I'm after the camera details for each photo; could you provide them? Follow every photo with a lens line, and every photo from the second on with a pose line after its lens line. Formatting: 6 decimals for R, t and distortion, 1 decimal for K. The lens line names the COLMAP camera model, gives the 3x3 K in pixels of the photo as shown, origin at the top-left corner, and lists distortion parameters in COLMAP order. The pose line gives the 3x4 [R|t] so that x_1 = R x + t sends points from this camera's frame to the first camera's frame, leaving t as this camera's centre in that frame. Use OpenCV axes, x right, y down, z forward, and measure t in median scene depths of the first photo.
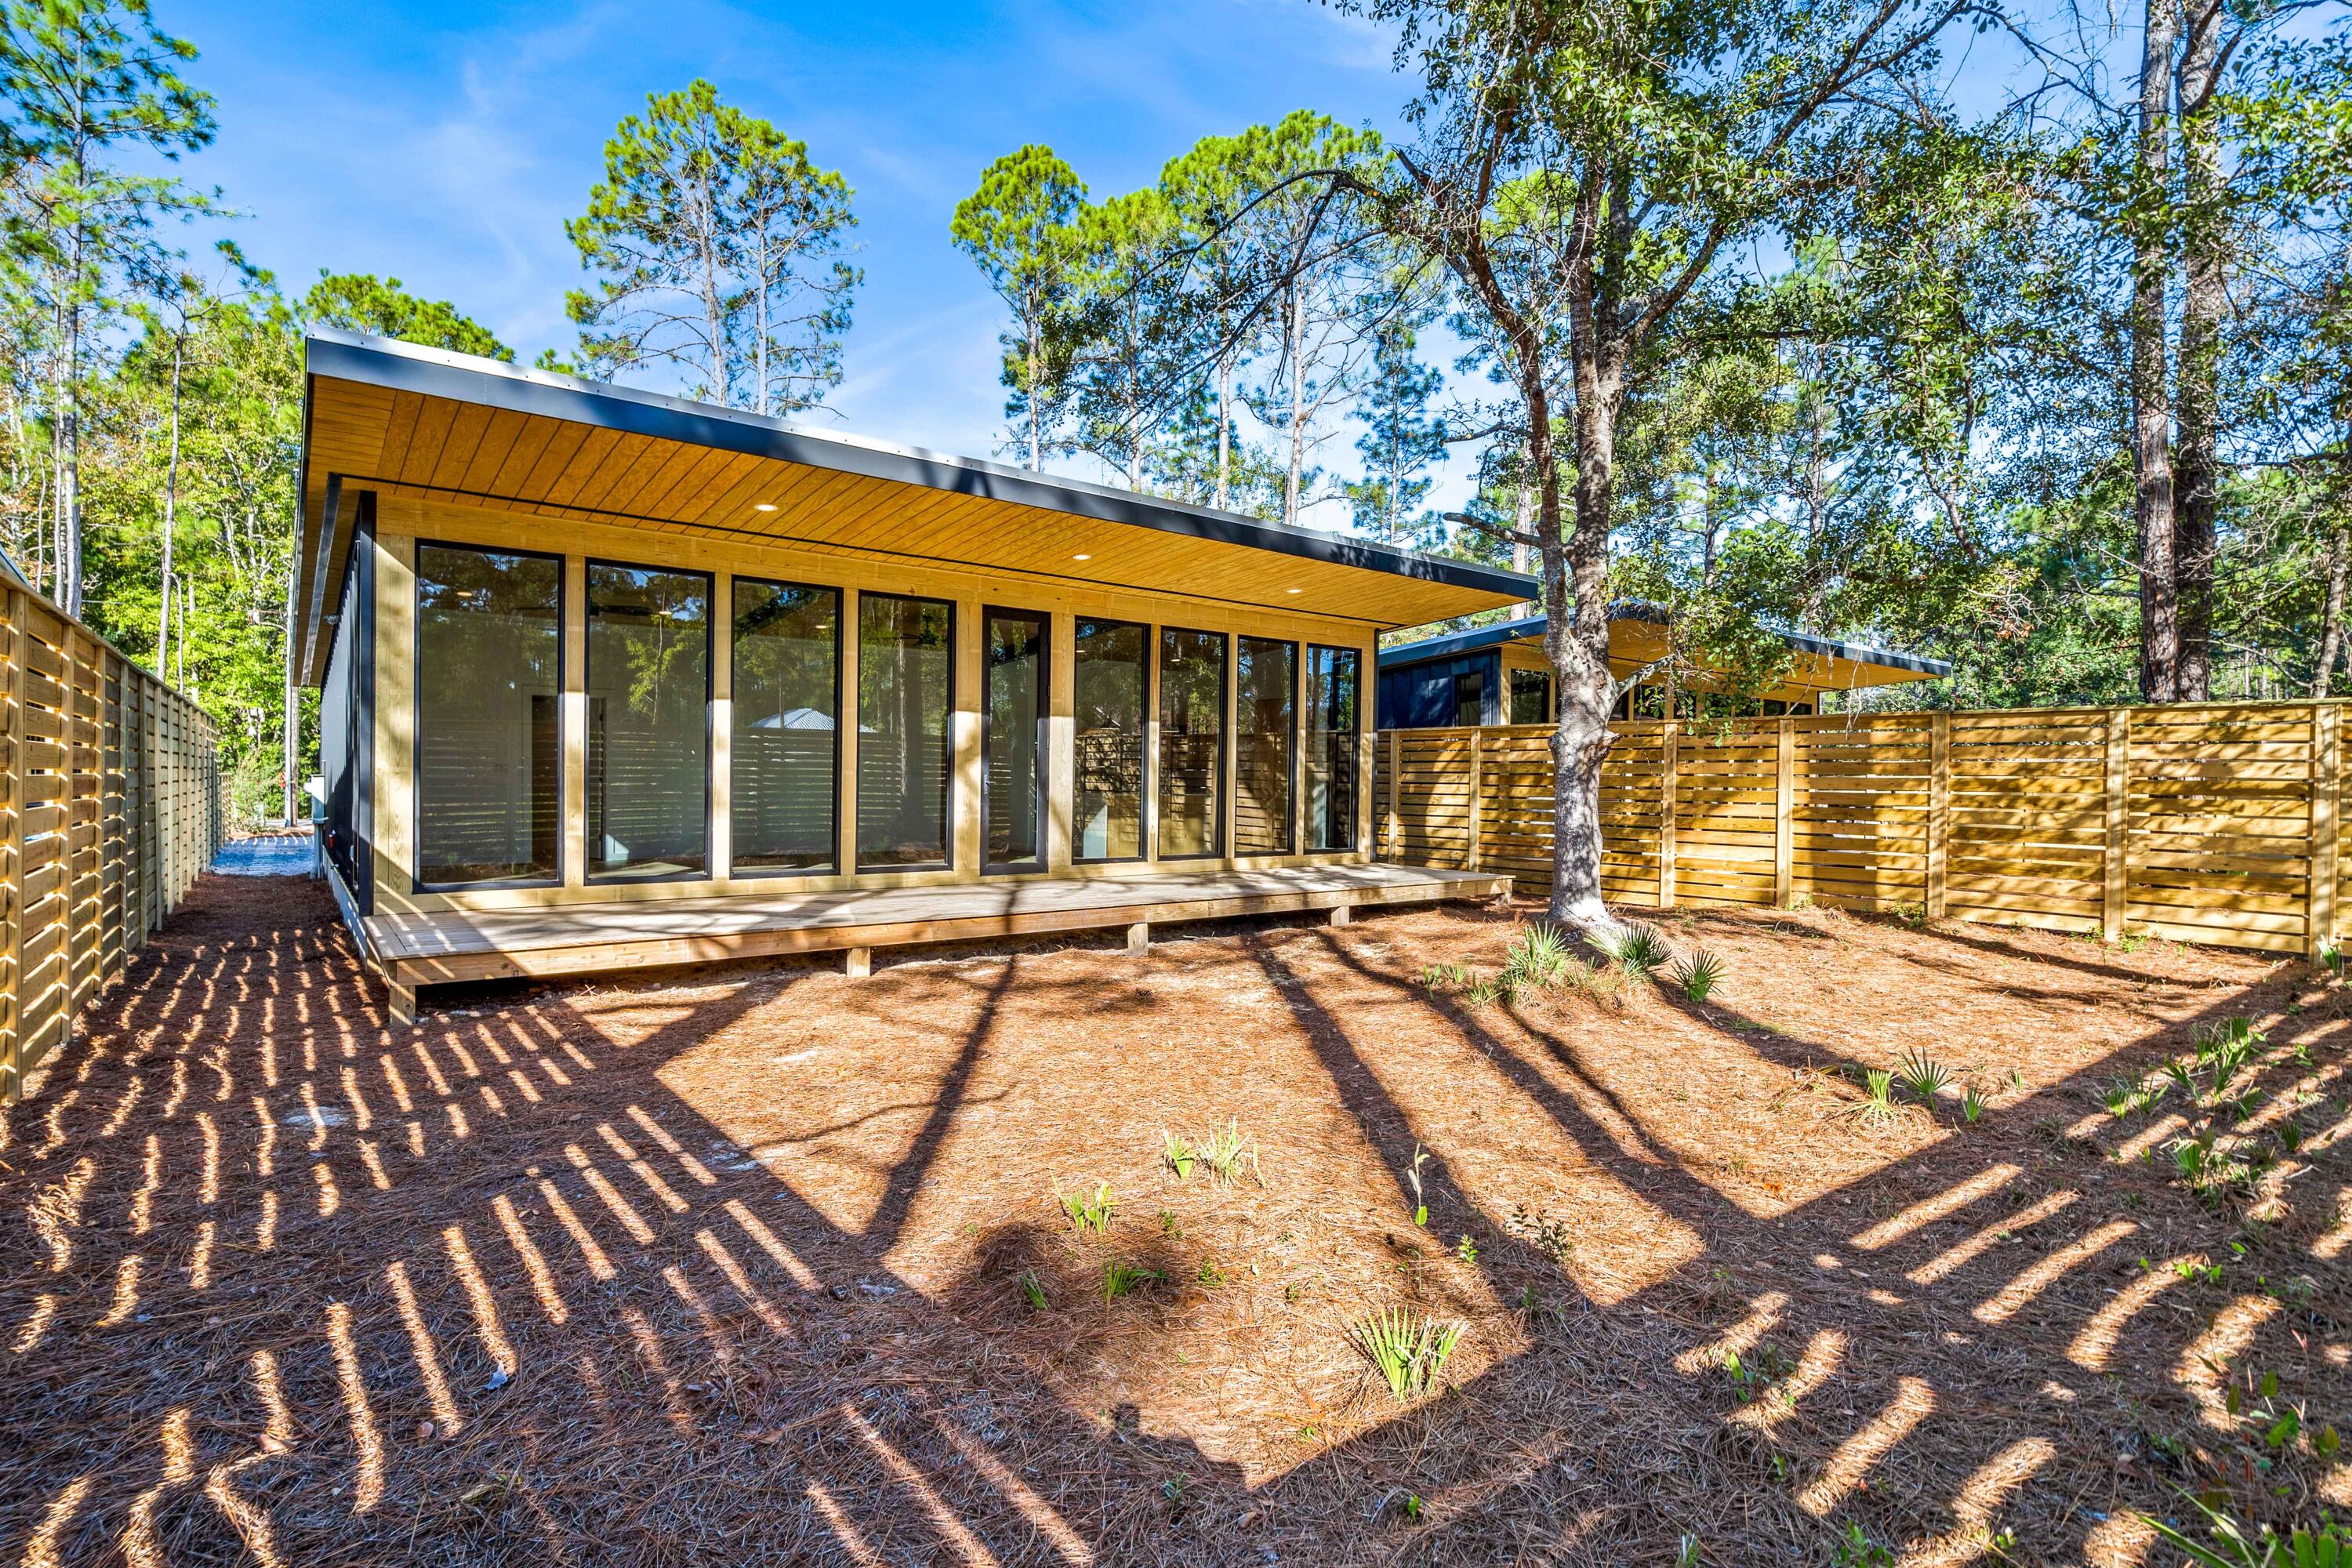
lens RADIAL K [[1114.0, 0, 1176.0], [0, 1114.0, 784.0], [0, 0, 1]] dist [-0.003315, -0.000154]
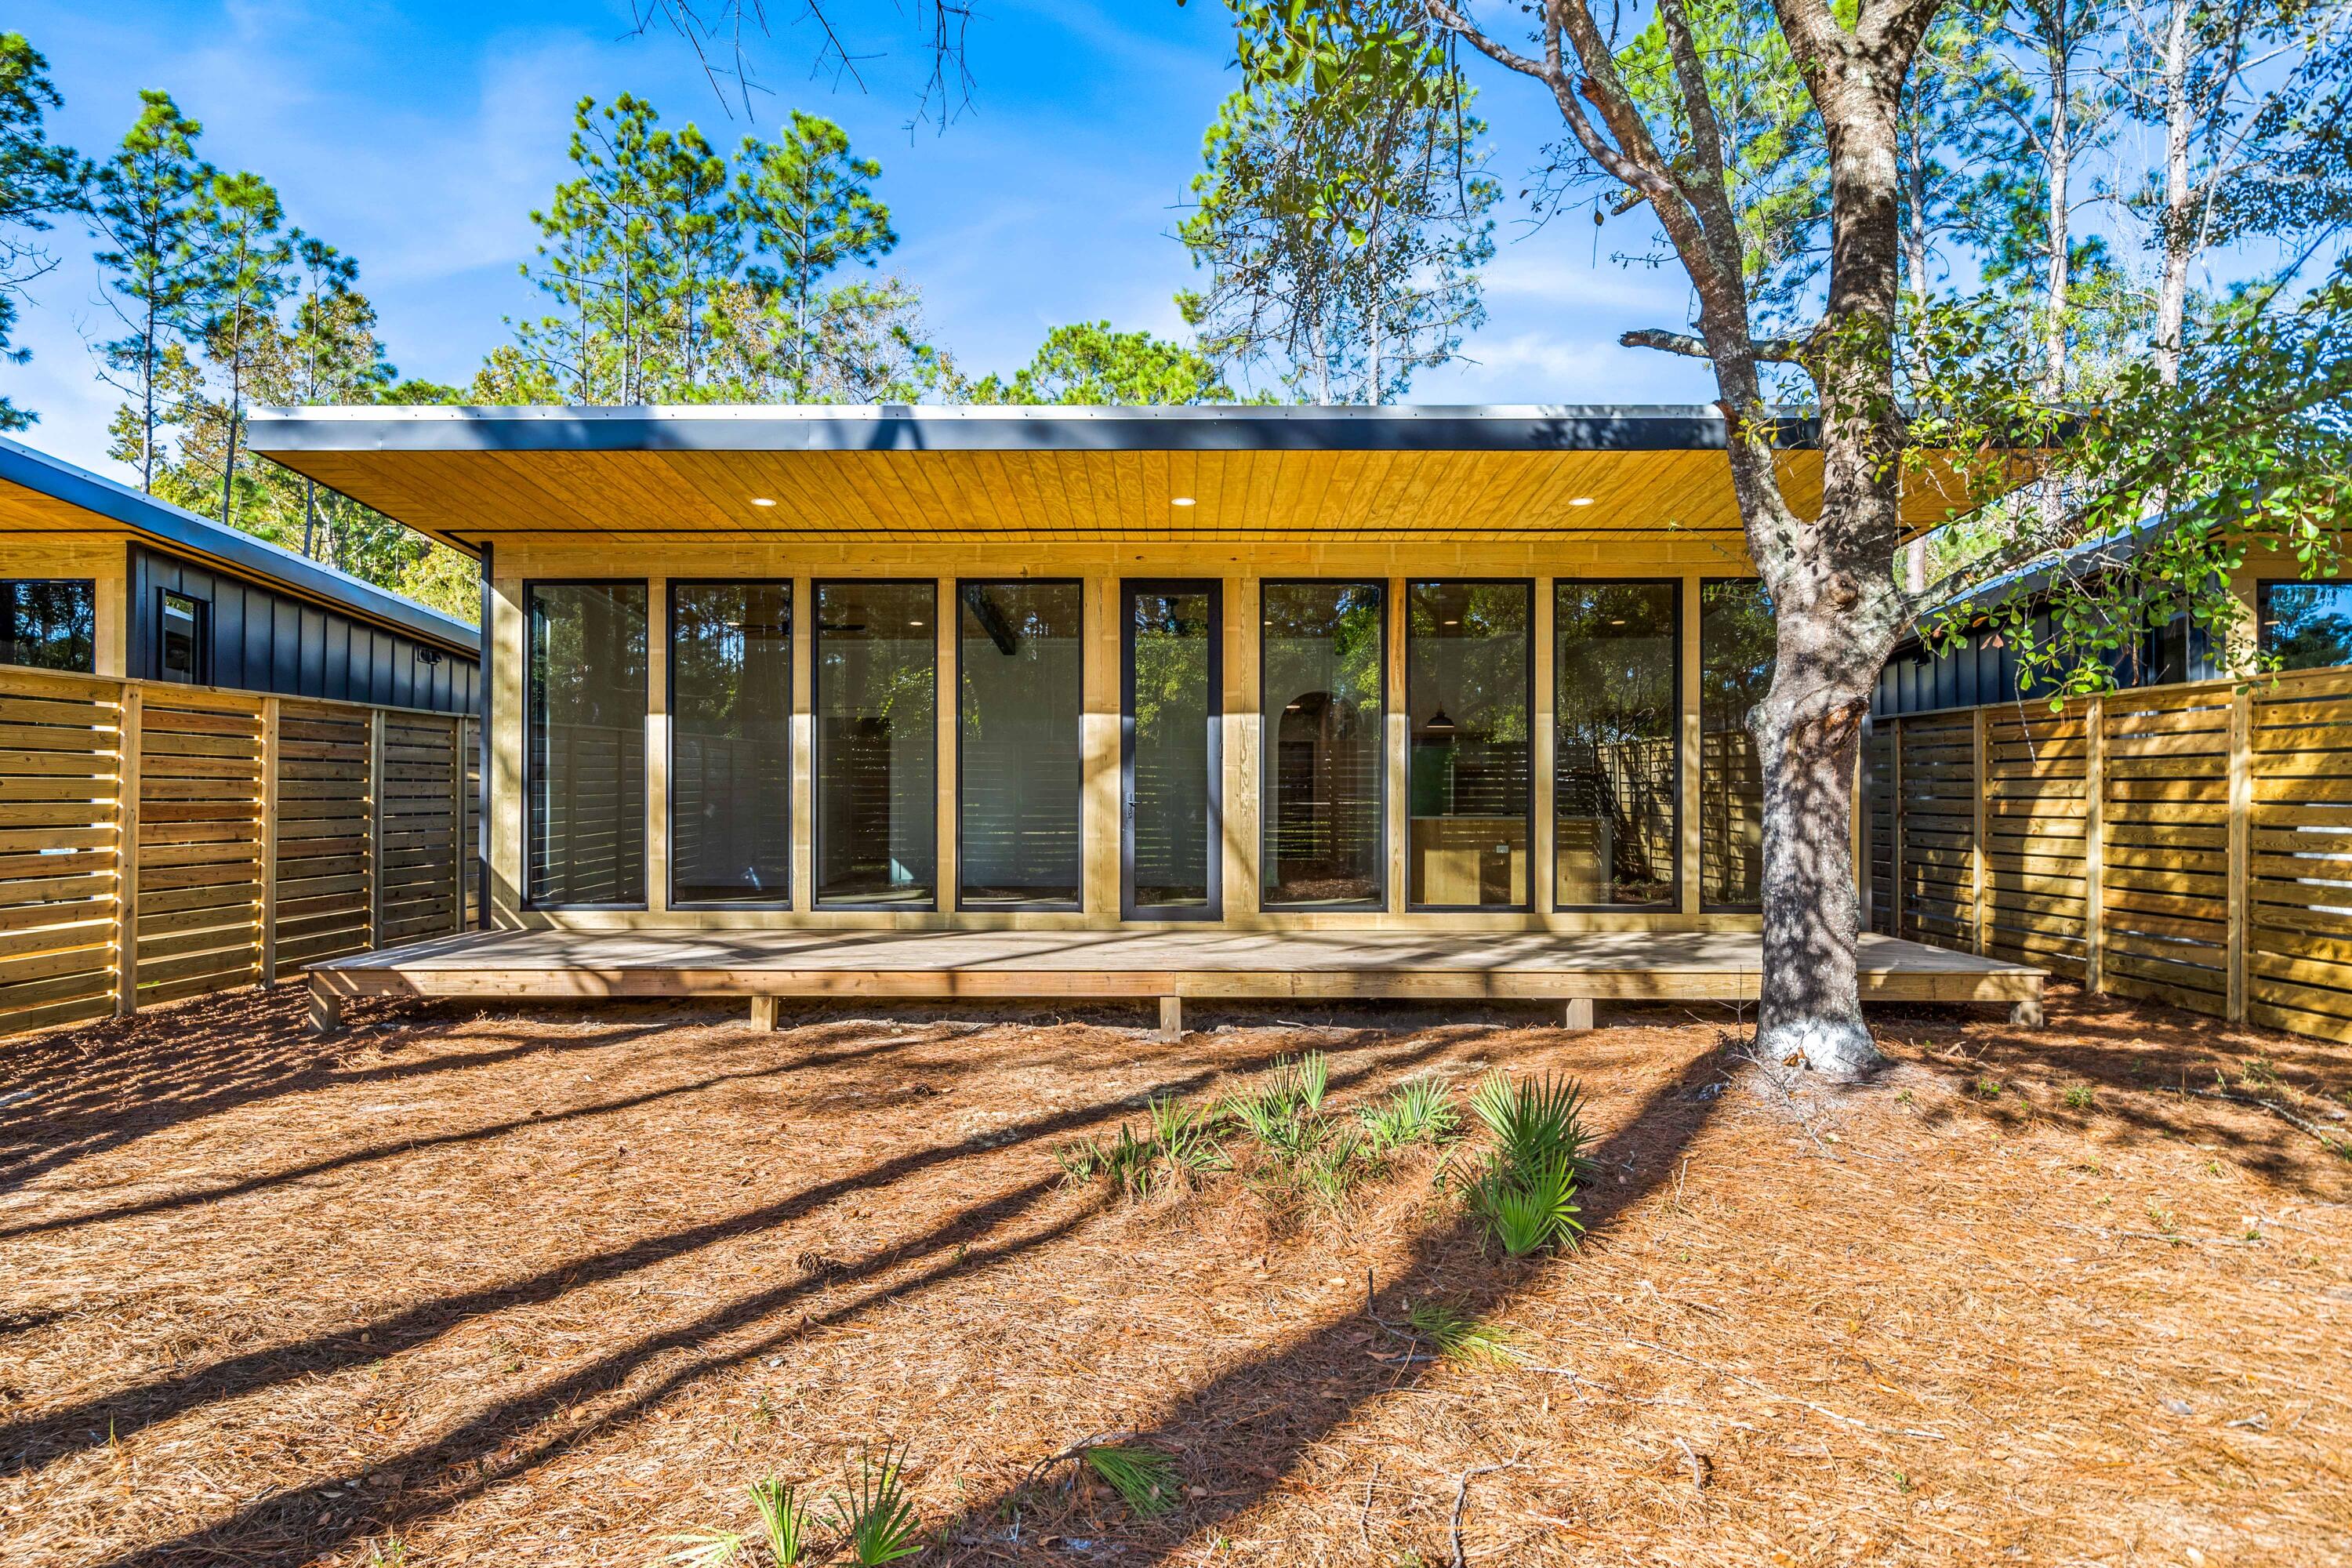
lens RADIAL K [[1323.1, 0, 1176.0], [0, 1323.1, 784.0], [0, 0, 1]] dist [-0.007110, -0.000210]
pose [[0.783020, -0.014453, -0.621828, 0.441746], [0.005499, 0.999852, -0.016315, 0.001061], [0.621972, 0.009356, 0.782984, 0.288481]]
